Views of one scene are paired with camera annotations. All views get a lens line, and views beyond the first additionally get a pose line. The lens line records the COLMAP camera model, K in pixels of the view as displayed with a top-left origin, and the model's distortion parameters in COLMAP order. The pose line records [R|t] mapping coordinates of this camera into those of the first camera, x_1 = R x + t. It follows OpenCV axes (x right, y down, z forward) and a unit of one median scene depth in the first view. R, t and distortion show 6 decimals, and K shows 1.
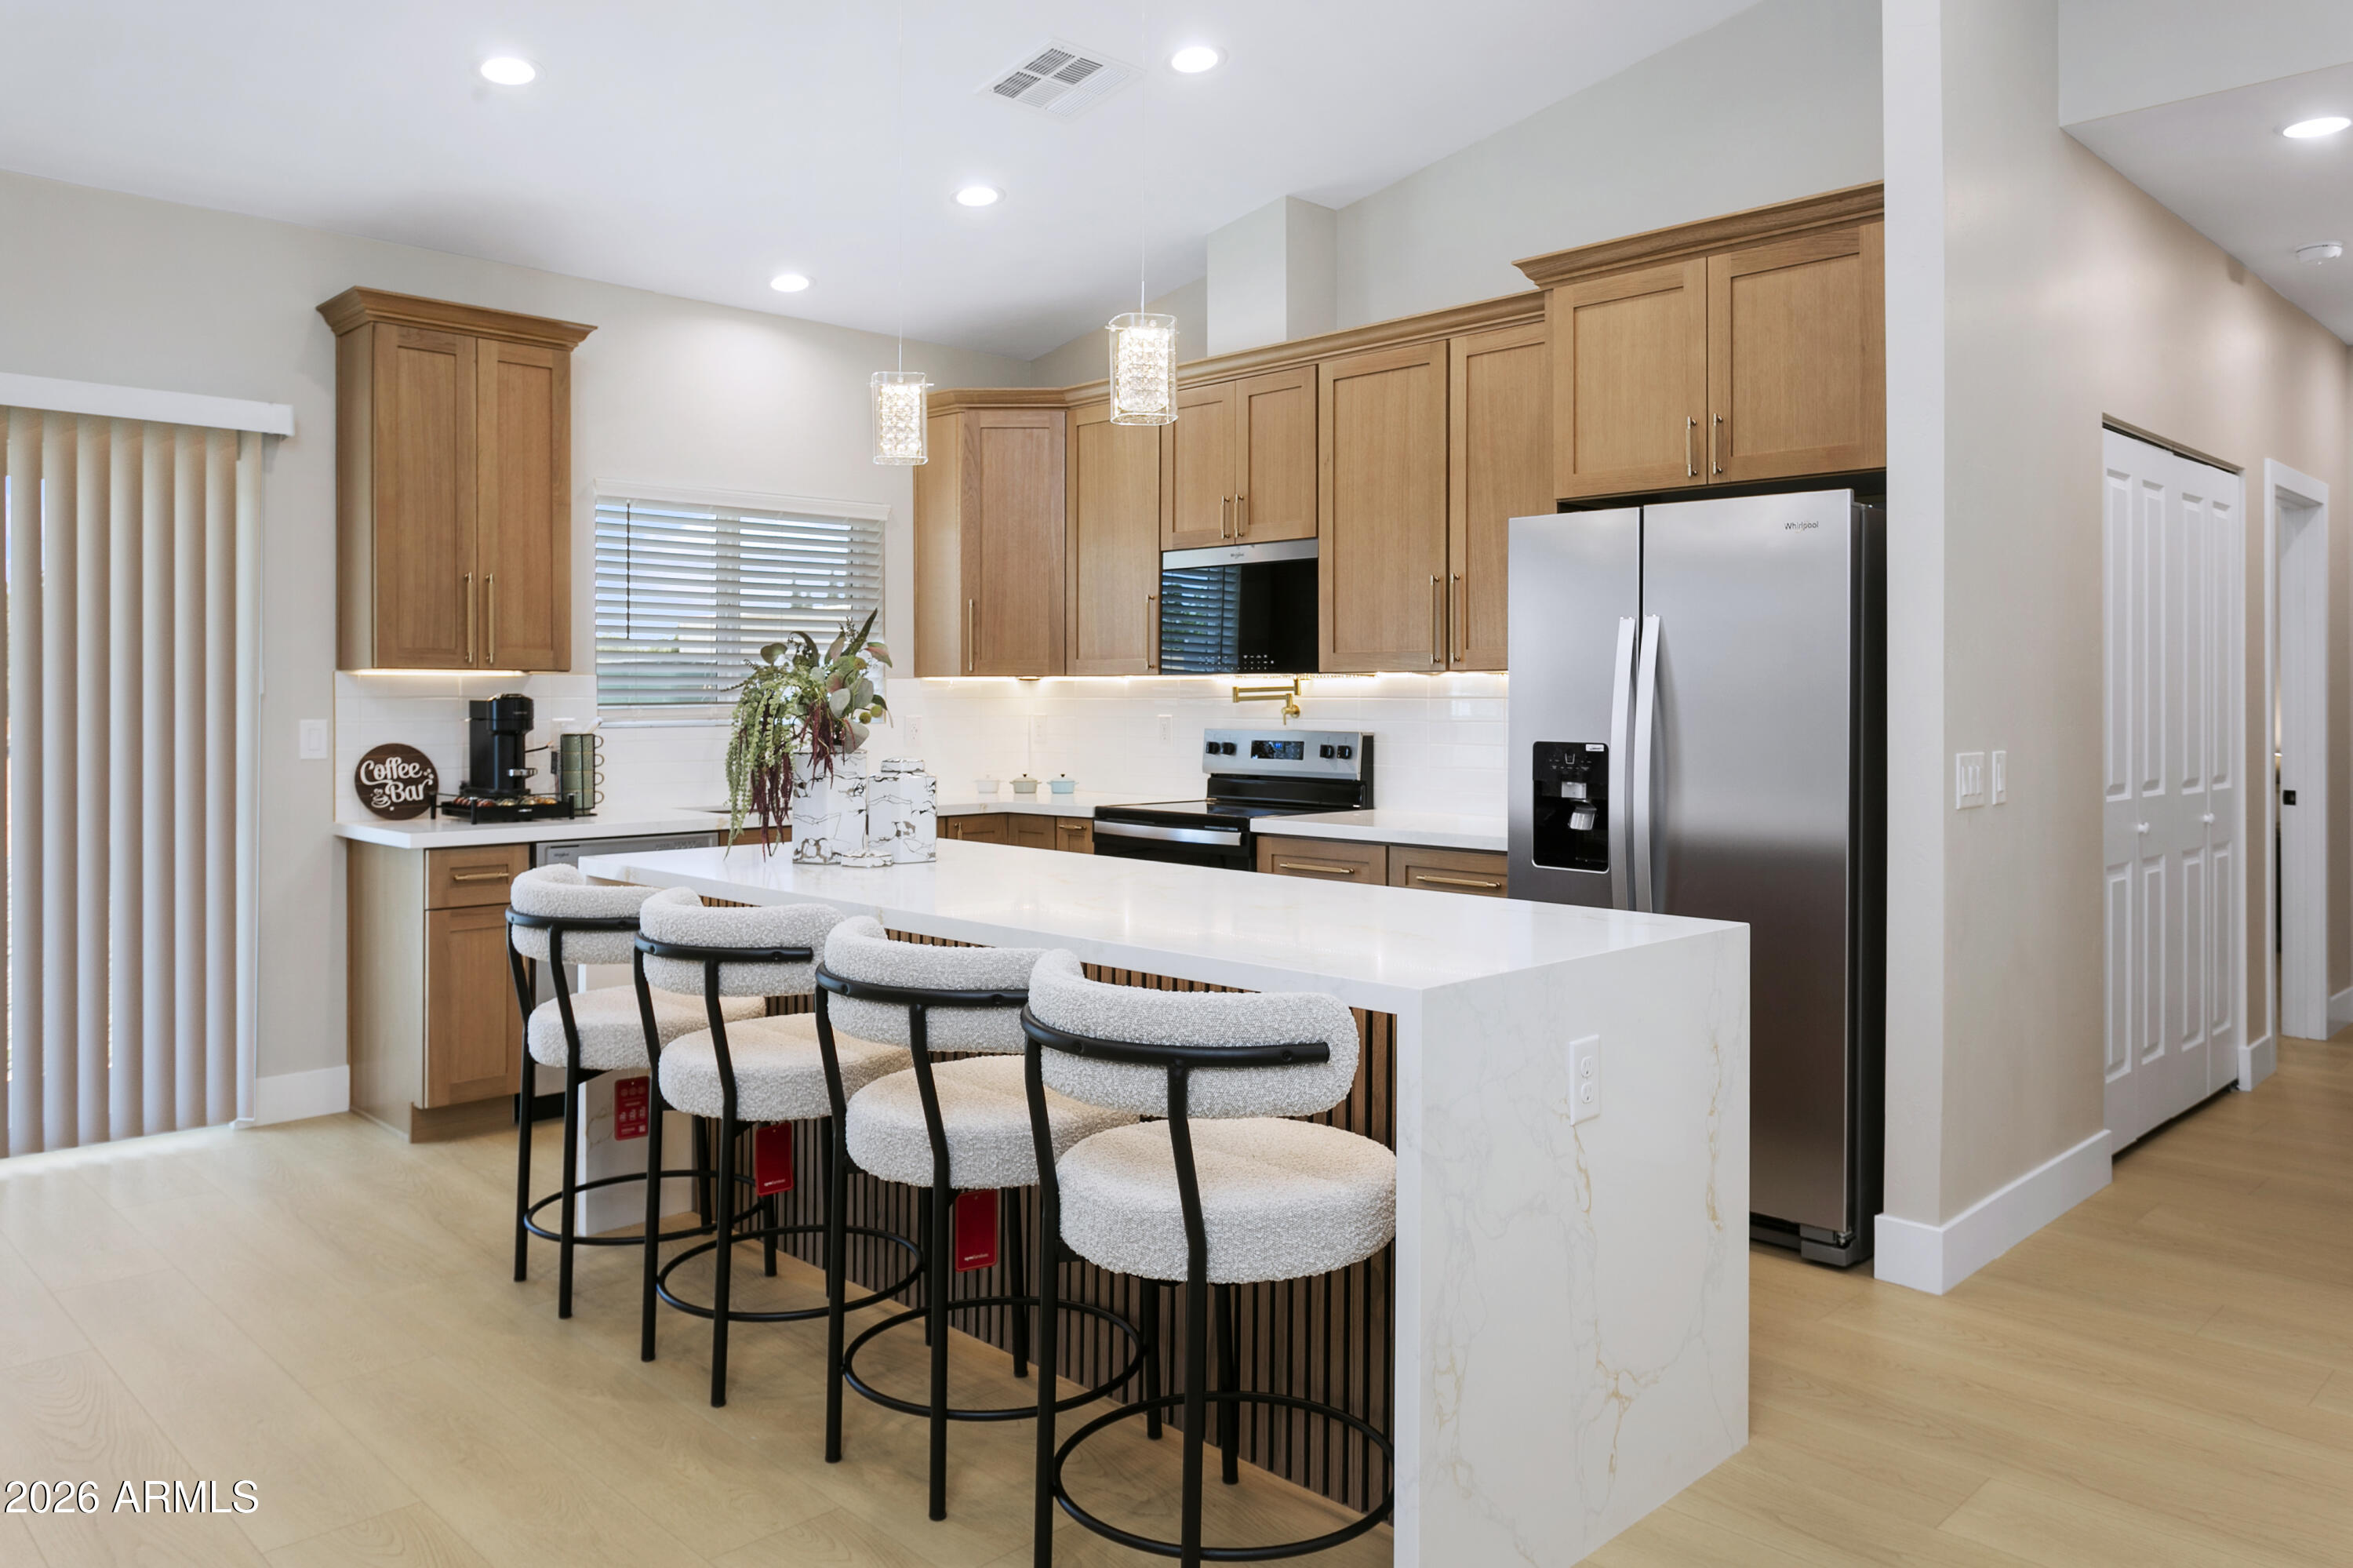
lens RADIAL K [[1622.7, 0, 1188.4], [0, 1622.7, 697.2], [0, 0, 1]] dist [-0.003961, 0.001112]
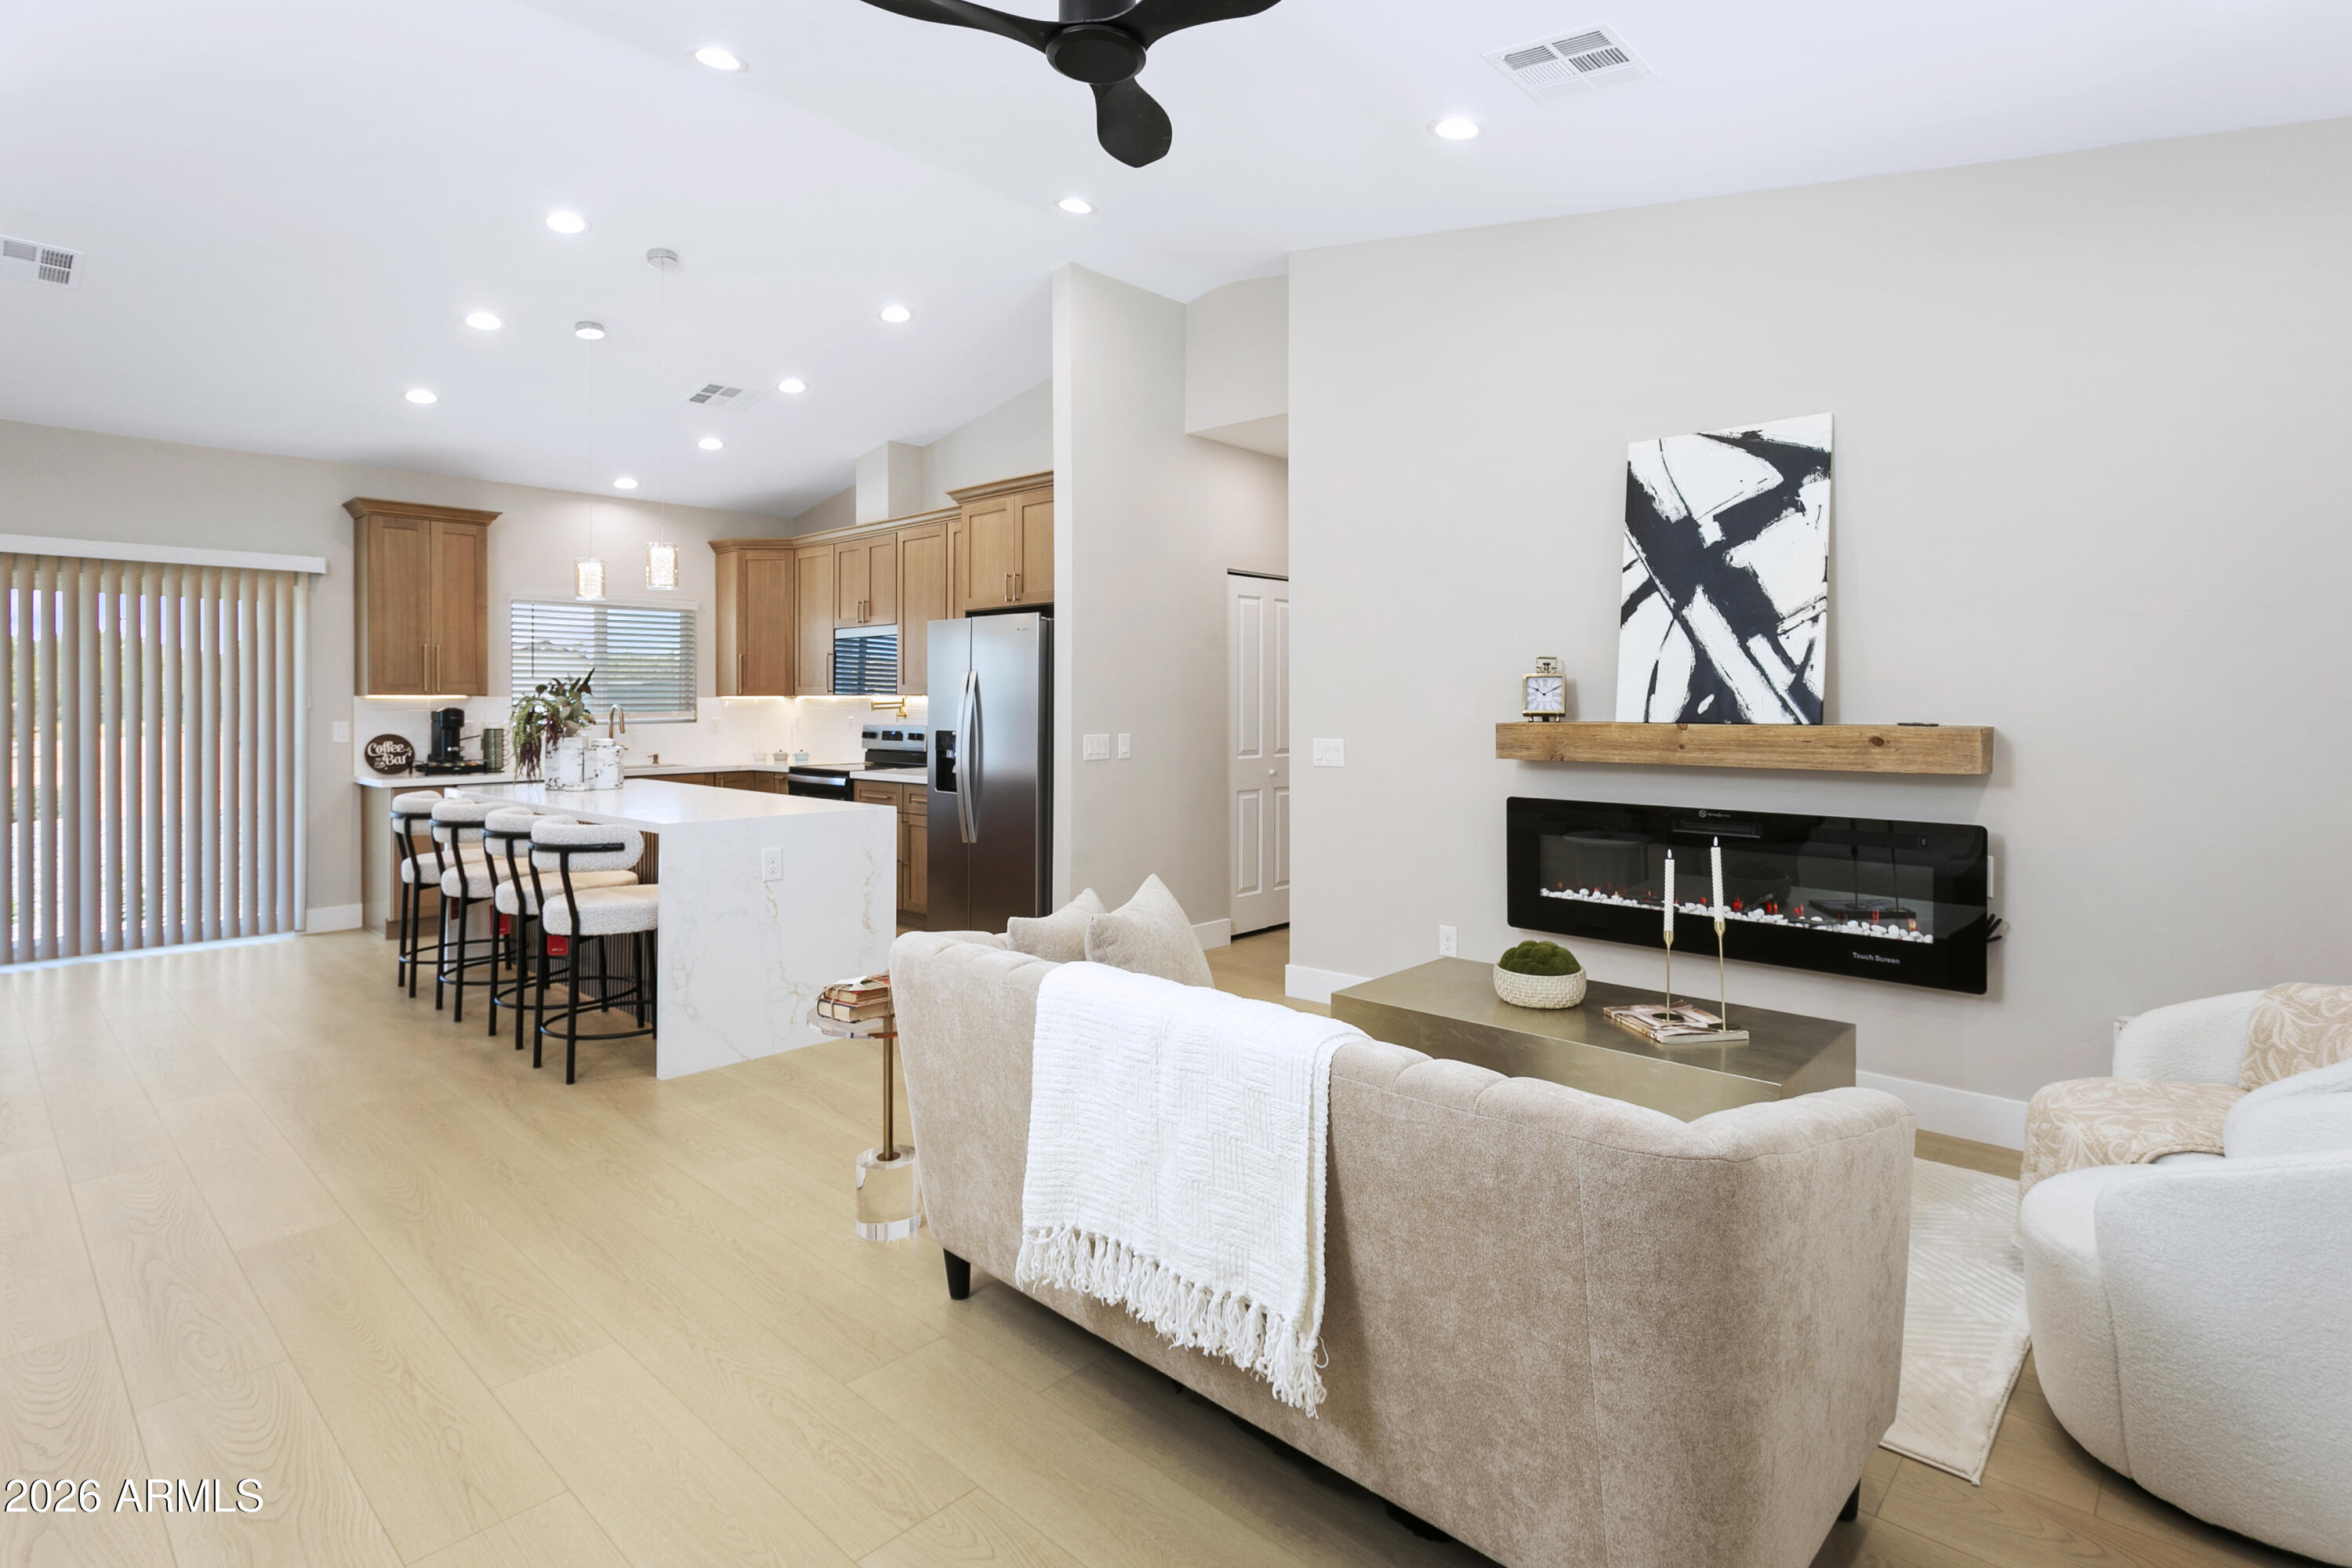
lens RADIAL K [[1143.5, 0, 1180.7], [0, 1143.5, 701.9], [0, 0, 1]] dist [0.002254, 0.000780]
pose [[0.999060, -0.002731, 0.043255, 0.378100], [0.002747, 0.999996, -0.000327, -0.006135], [-0.043254, 0.000445, 0.999064, -0.376488]]
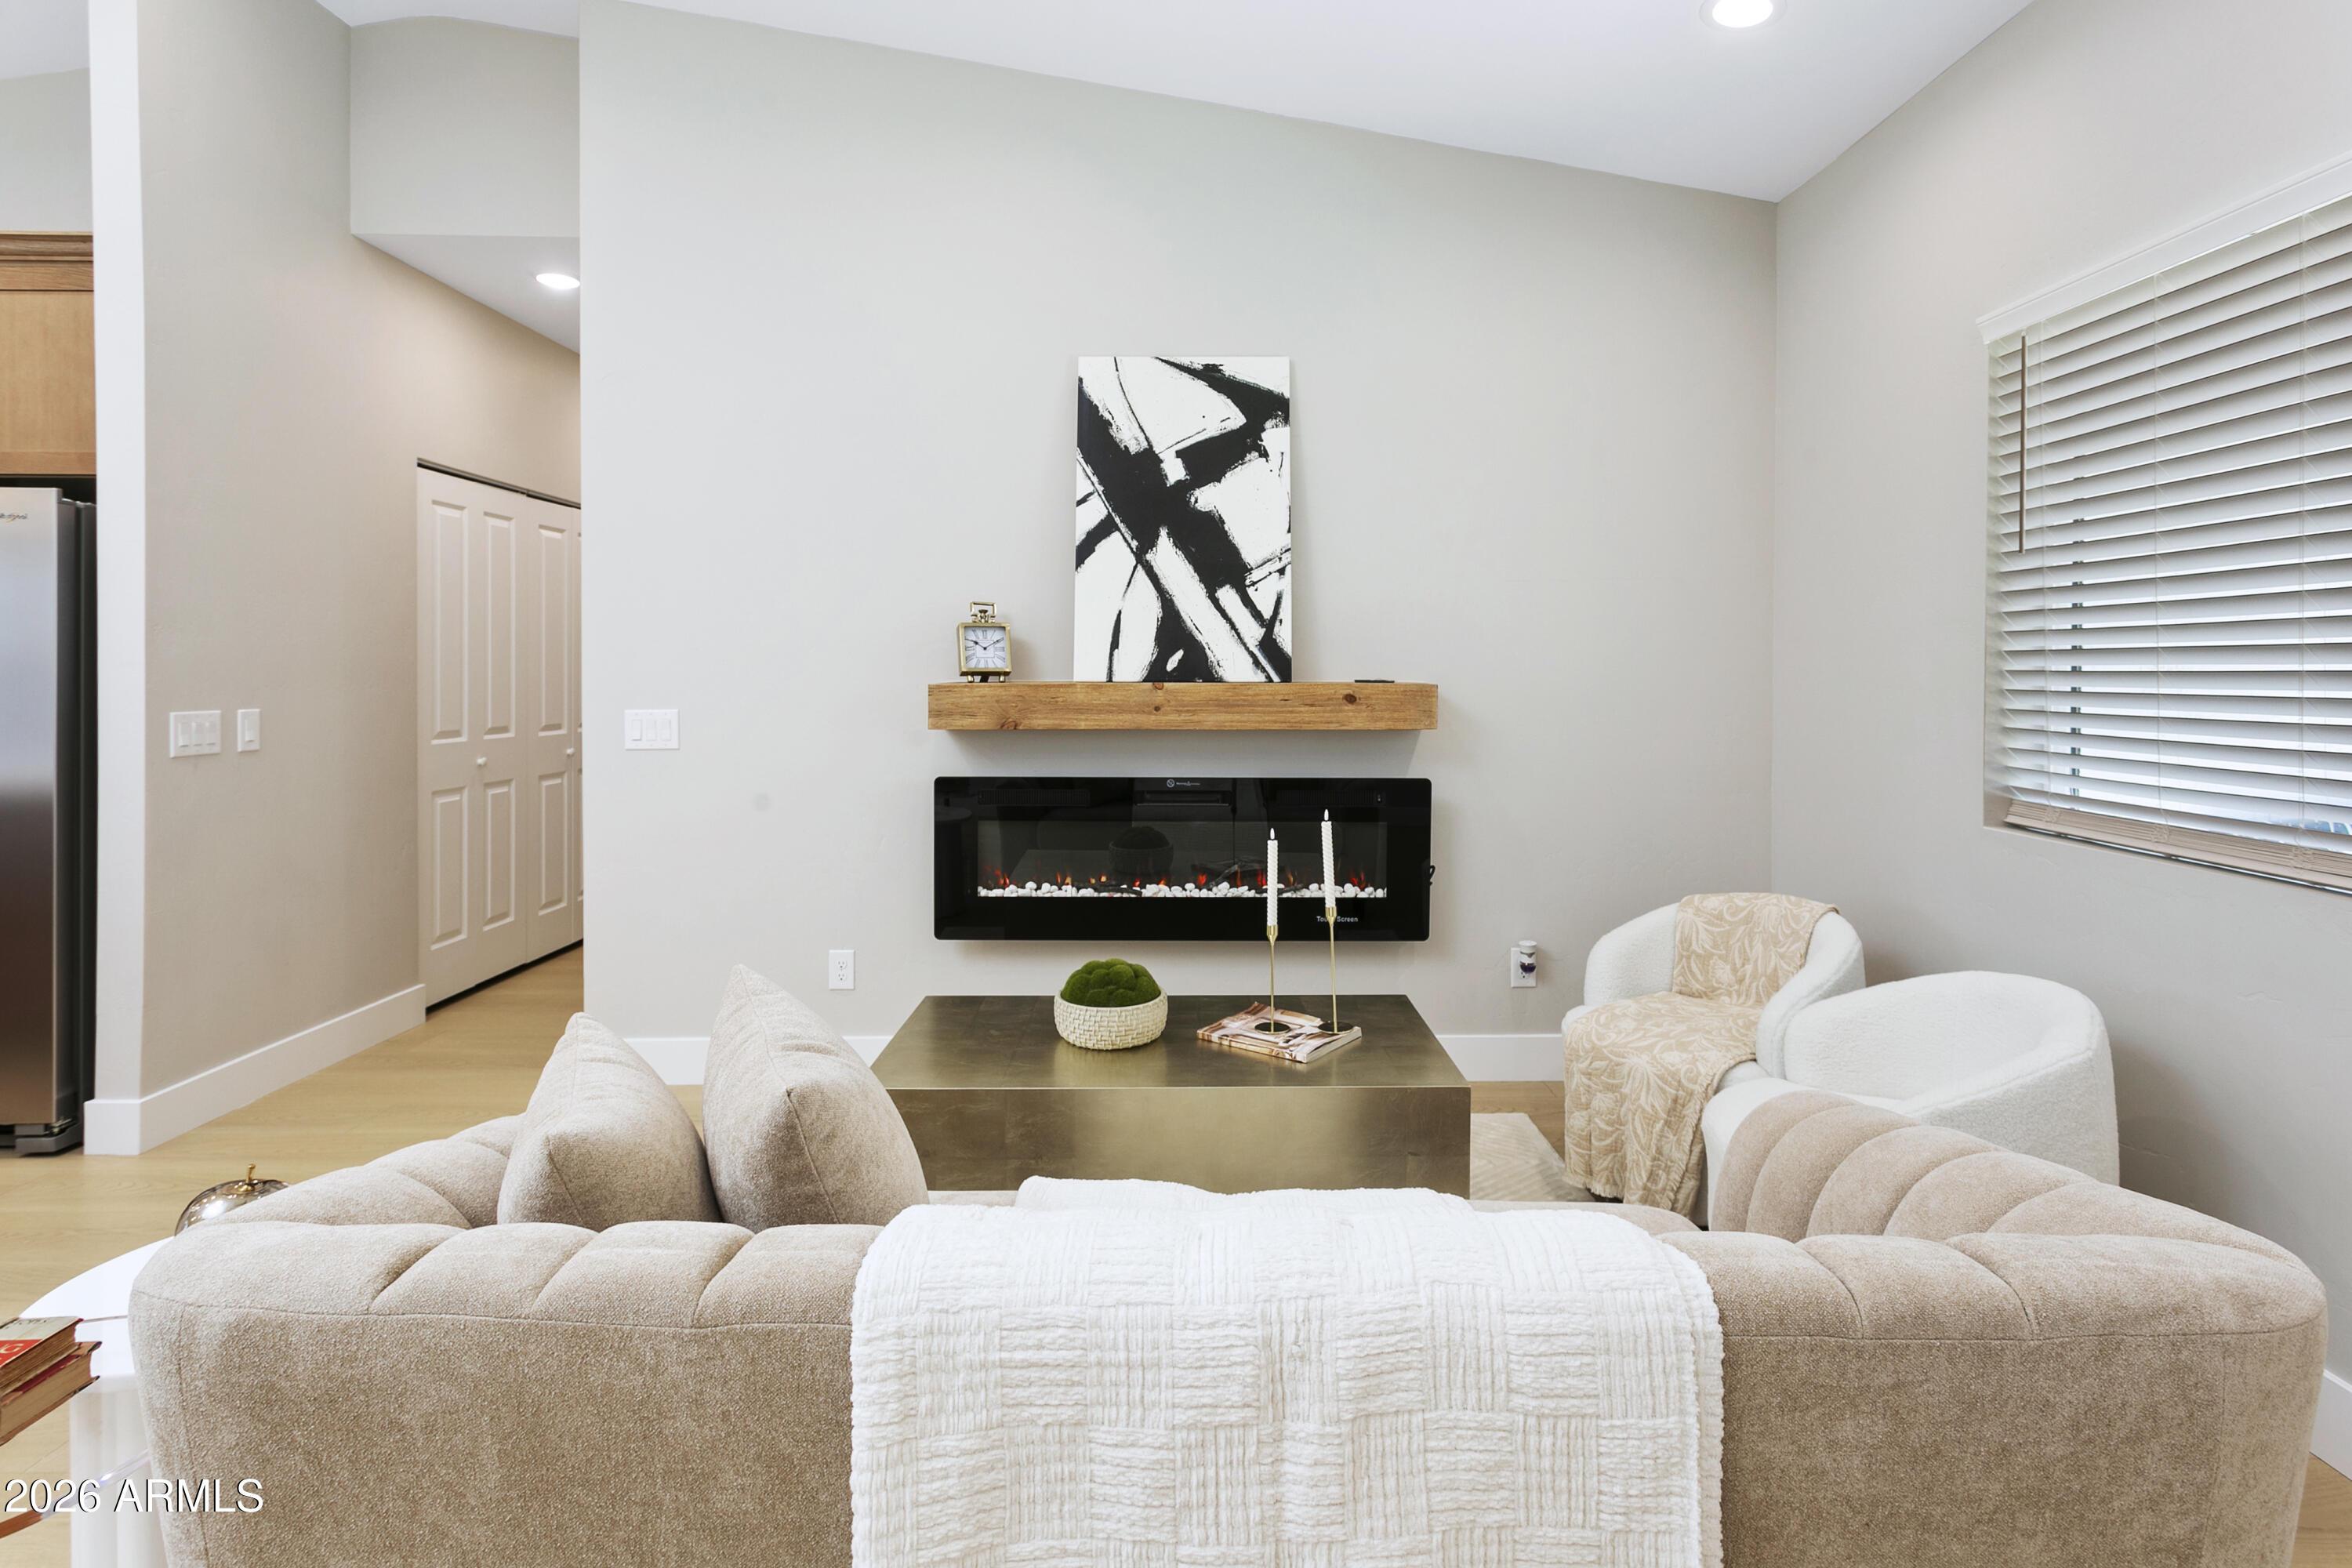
lens RADIAL K [[1184.5, 0, 1178.0], [0, 1184.5, 675.6], [0, 0, 1]] dist [0.000745, 0.000594]
pose [[0.702131, -0.003444, 0.712039, 0.260364], [0.000037, 0.999988, 0.004801, 0.001601], [-0.712047, -0.003345, 0.702123, -0.129313]]
